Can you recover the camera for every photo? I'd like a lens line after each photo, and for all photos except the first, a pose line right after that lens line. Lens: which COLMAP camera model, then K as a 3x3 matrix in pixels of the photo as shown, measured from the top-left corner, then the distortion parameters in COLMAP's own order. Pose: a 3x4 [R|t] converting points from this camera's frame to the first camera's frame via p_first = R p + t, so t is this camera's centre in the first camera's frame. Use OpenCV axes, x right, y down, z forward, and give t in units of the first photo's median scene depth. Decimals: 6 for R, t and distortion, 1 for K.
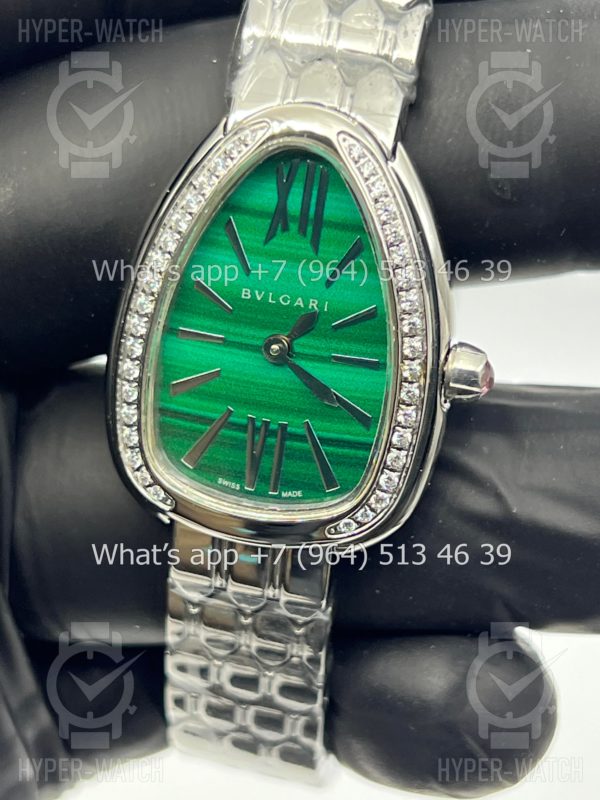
lens RADIAL K [[1819.0, 0, 310.9], [0, 1819.0, 389.9], [0, 0, 1]] dist [0.346409, 0.000000]
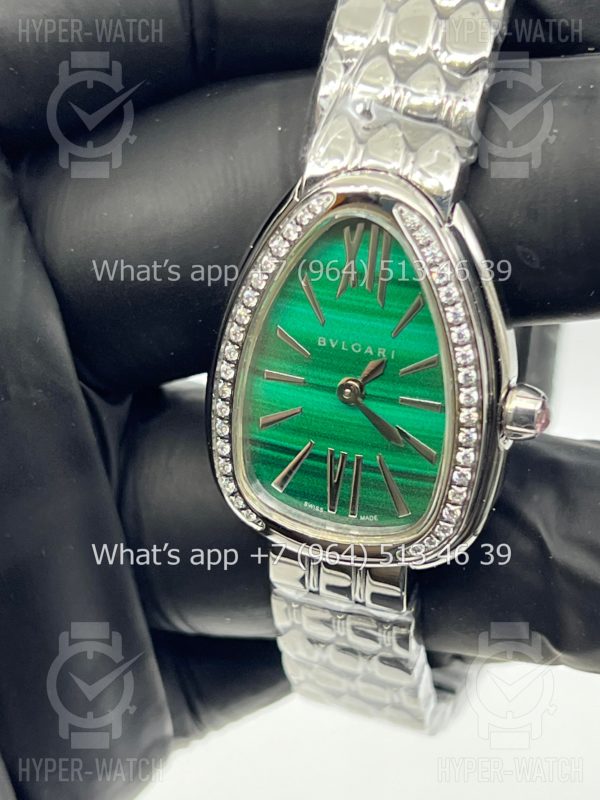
lens RADIAL K [[1819.0, 0, 306.2], [0, 1819.0, 397.4], [0, 0, 1]] dist [0.346409, 0.000000]
pose [[0.986460, 0.000279, -0.164002, 0.135704], [0.023158, 0.989742, 0.140978, -0.174896], [0.162359, -0.142867, 0.976334, -0.080256]]
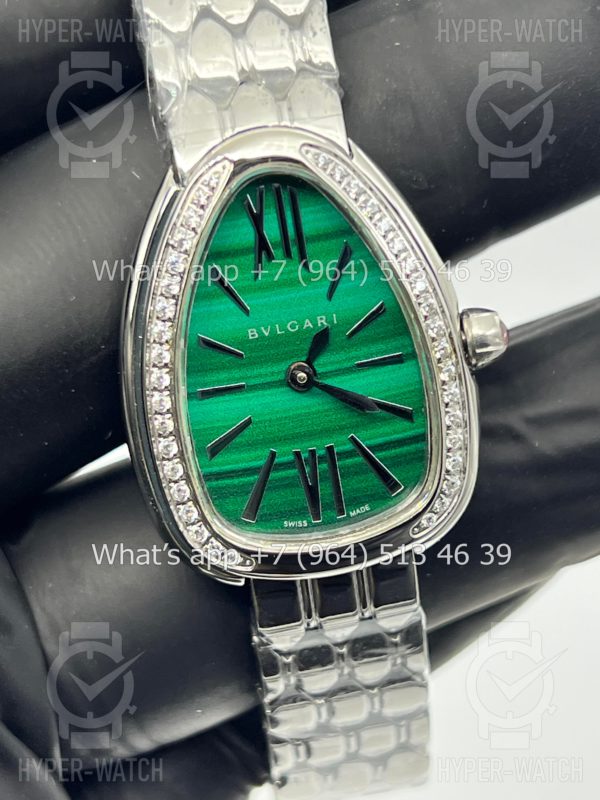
lens RADIAL K [[1819.0, 0, 301.3], [0, 1819.0, 399.1], [0, 0, 1]] dist [0.346409, 0.000000]
pose [[0.916498, -0.335416, 0.218007, -0.236834], [0.336416, 0.941112, 0.033665, -0.043981], [-0.216461, 0.042487, 0.975366, 0.042947]]
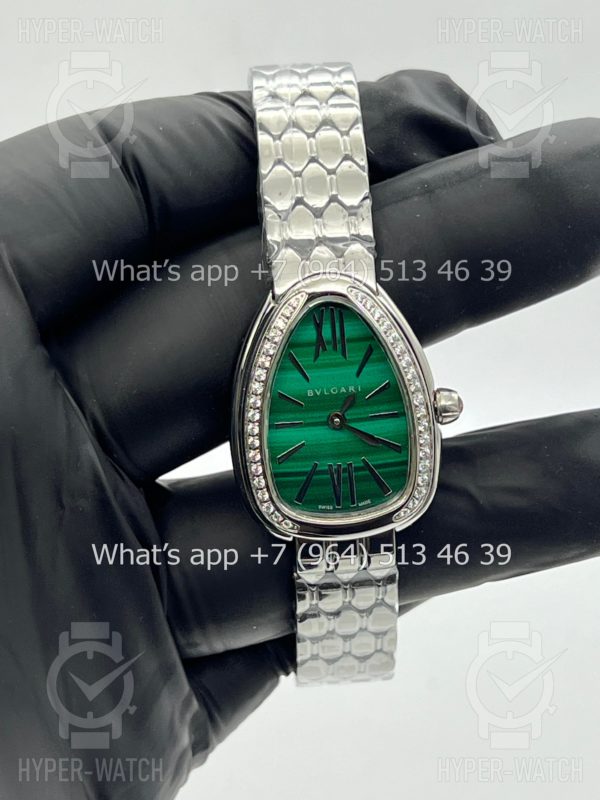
lens RADIAL K [[1819.0, 0, 298.9], [0, 1819.0, 404.8], [0, 0, 1]] dist [0.346409, 0.000000]
pose [[0.948064, -0.254639, 0.190613, -0.362944], [0.252699, 0.966918, 0.034835, -0.102685], [-0.193177, 0.015141, 0.981047, -0.616698]]
